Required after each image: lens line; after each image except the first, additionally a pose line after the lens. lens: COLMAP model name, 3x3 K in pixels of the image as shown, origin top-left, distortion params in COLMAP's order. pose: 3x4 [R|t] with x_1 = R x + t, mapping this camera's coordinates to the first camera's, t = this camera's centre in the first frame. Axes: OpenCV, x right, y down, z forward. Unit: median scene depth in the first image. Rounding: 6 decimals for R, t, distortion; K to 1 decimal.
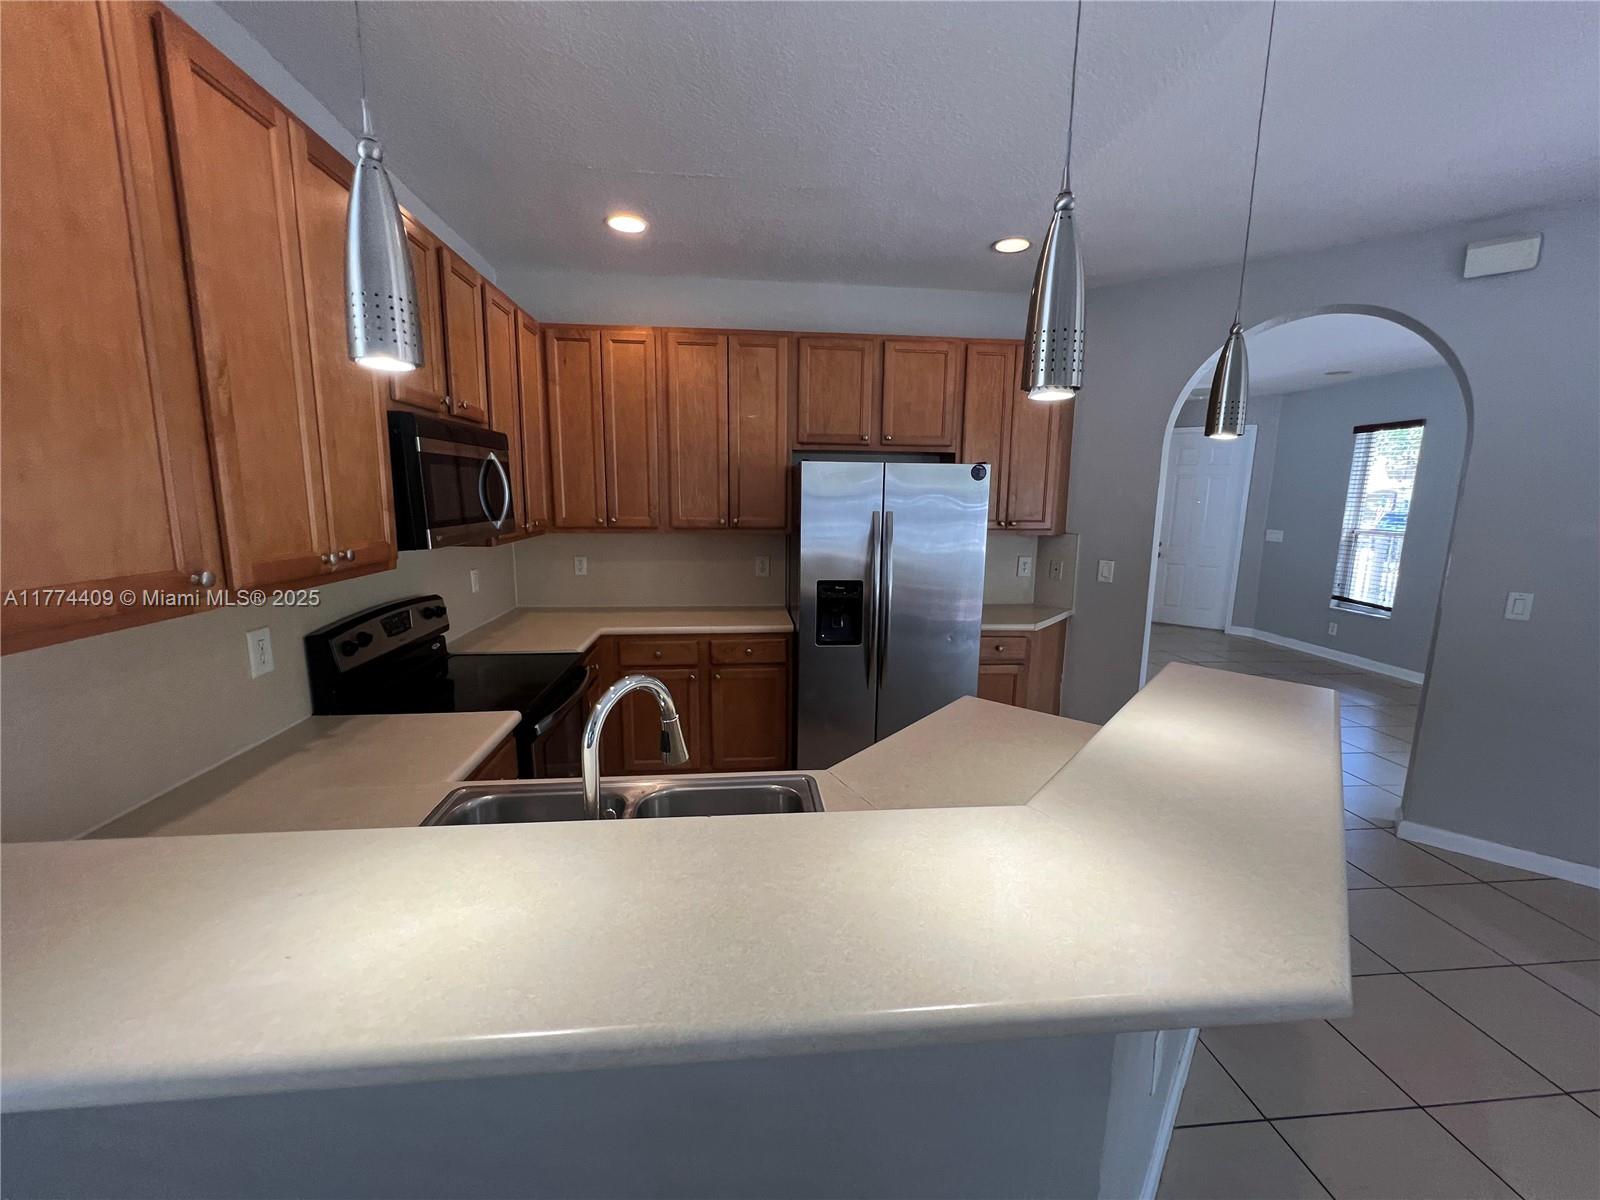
lens RADIAL K [[647.4, 0, 800.0], [0, 647.4, 600.0], [0, 0, 1]] dist [0.001126, 0.000063]
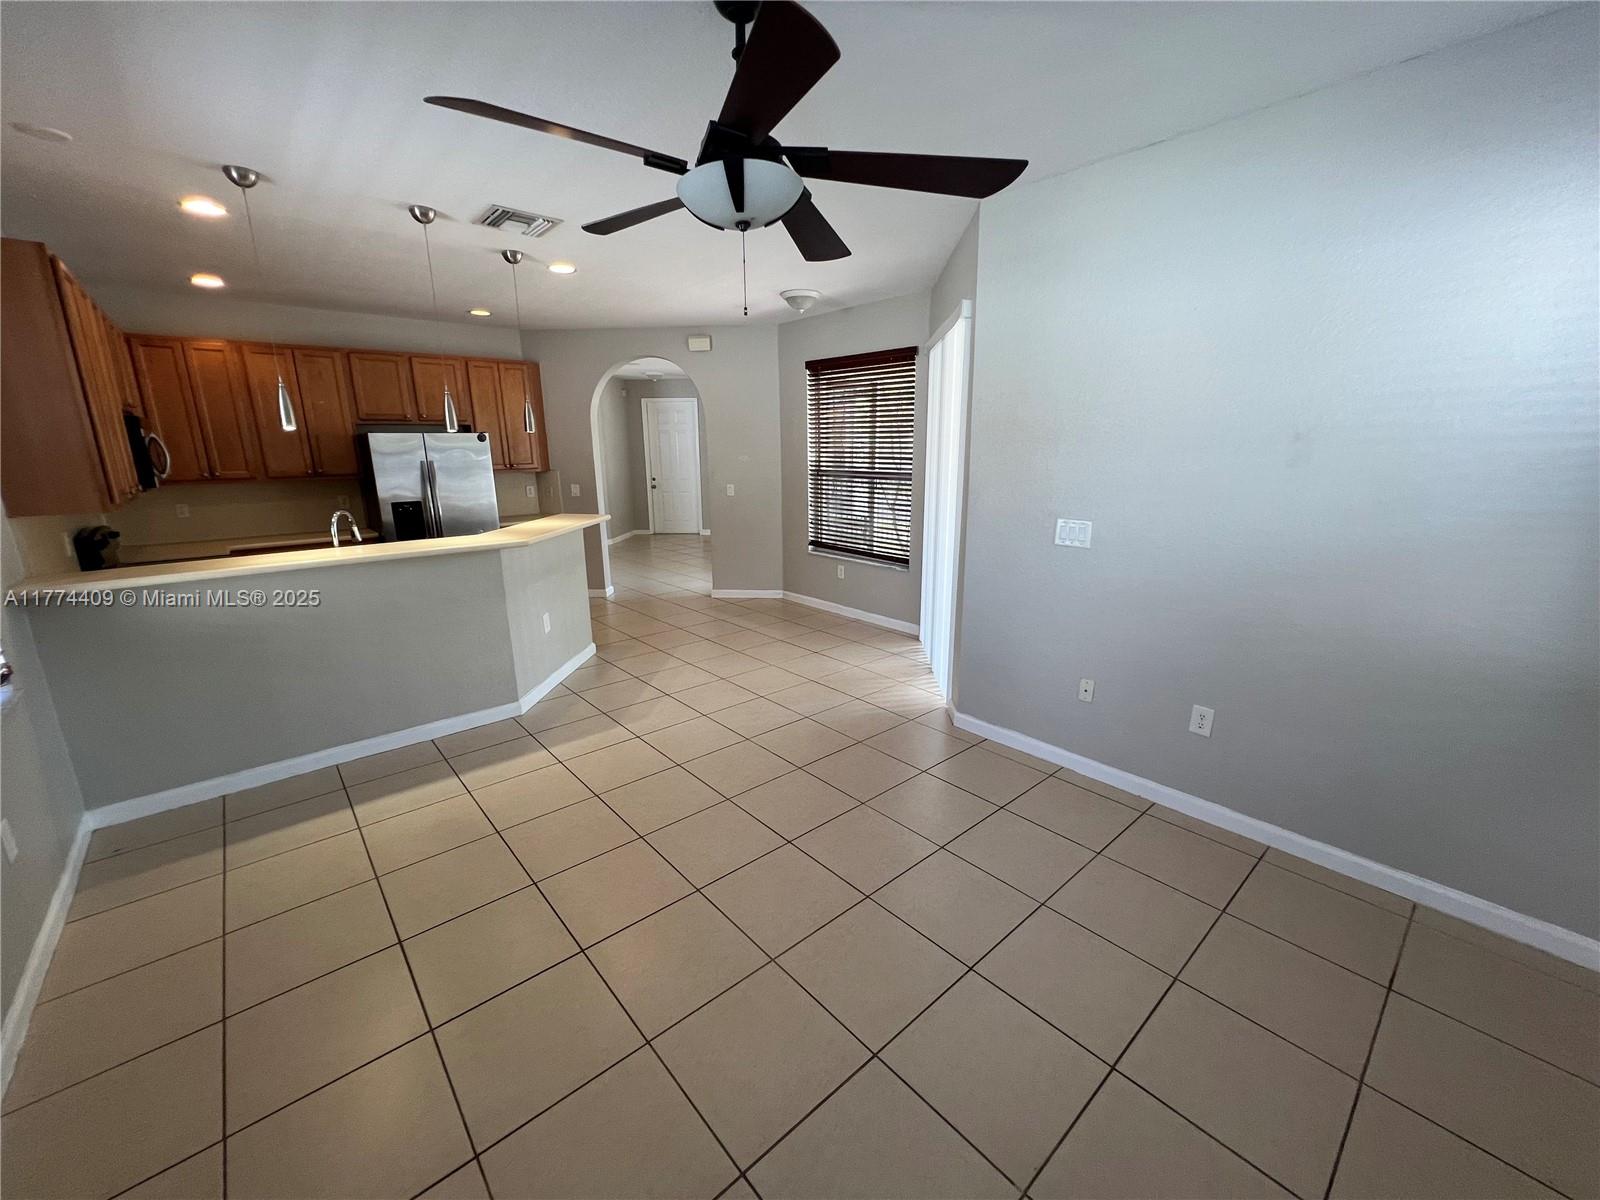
lens RADIAL K [[643.9, 0, 800.0], [0, 643.9, 600.0], [0, 0, 1]] dist [0.000248, 0.000038]
pose [[0.810402, -0.159522, 0.563738, -0.088998], [0.116874, 0.986896, 0.111252, 0.145773], [-0.574098, -0.024273, 0.818427, -0.931561]]
